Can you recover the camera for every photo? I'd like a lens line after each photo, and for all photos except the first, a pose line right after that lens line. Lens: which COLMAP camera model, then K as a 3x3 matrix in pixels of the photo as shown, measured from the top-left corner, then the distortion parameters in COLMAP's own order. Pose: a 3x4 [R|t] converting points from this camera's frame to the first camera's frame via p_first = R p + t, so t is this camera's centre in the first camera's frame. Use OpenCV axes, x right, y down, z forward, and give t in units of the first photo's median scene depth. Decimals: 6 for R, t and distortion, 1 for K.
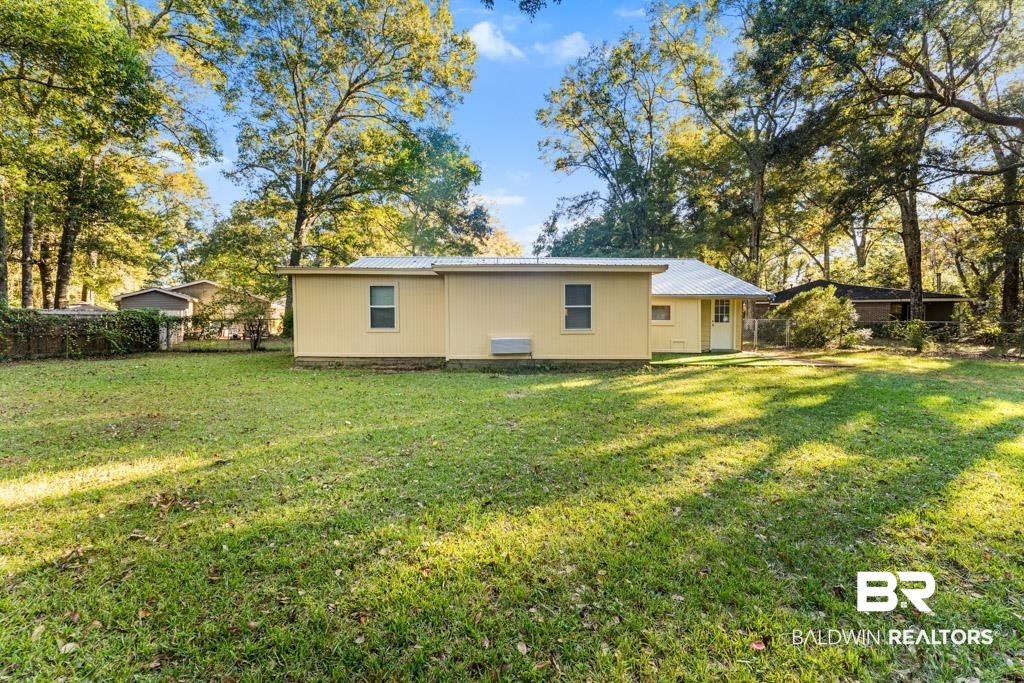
lens RADIAL K [[422.5, 0, 511.8], [0, 422.5, 323.2], [0, 0, 1]] dist [0.003775, -0.001888]
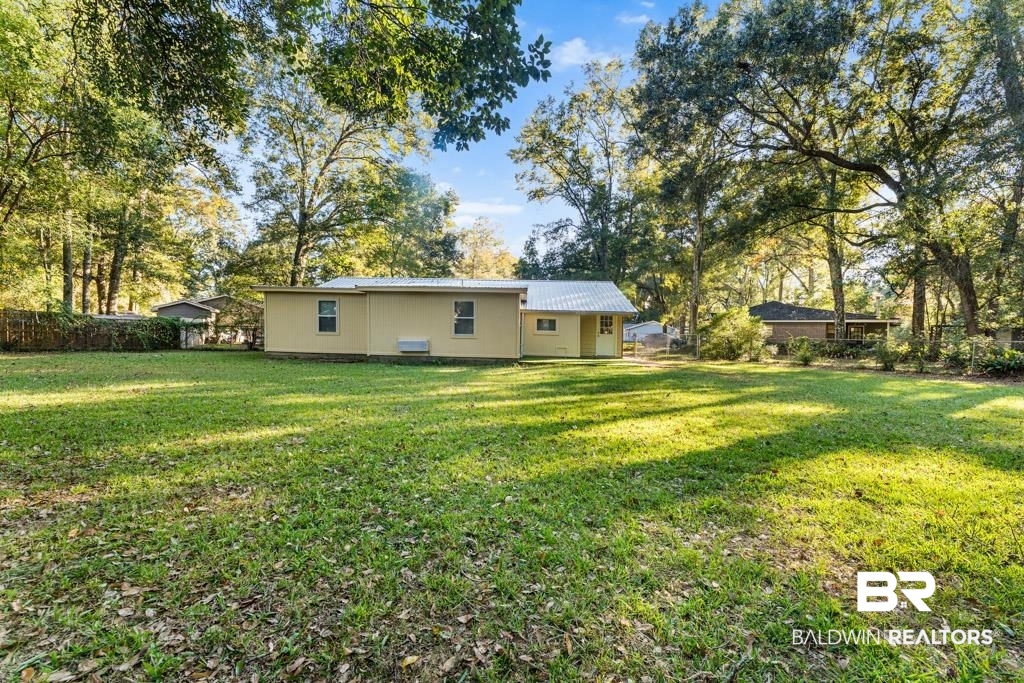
lens RADIAL K [[422.5, 0, 512.6], [0, 422.5, 340.3], [0, 0, 1]] dist [0.003775, -0.001888]
pose [[0.997592, 0.019617, -0.066517, 0.205514], [-0.019701, 0.999806, -0.000607, 0.015278], [0.066492, 0.001916, 0.997785, -0.172126]]
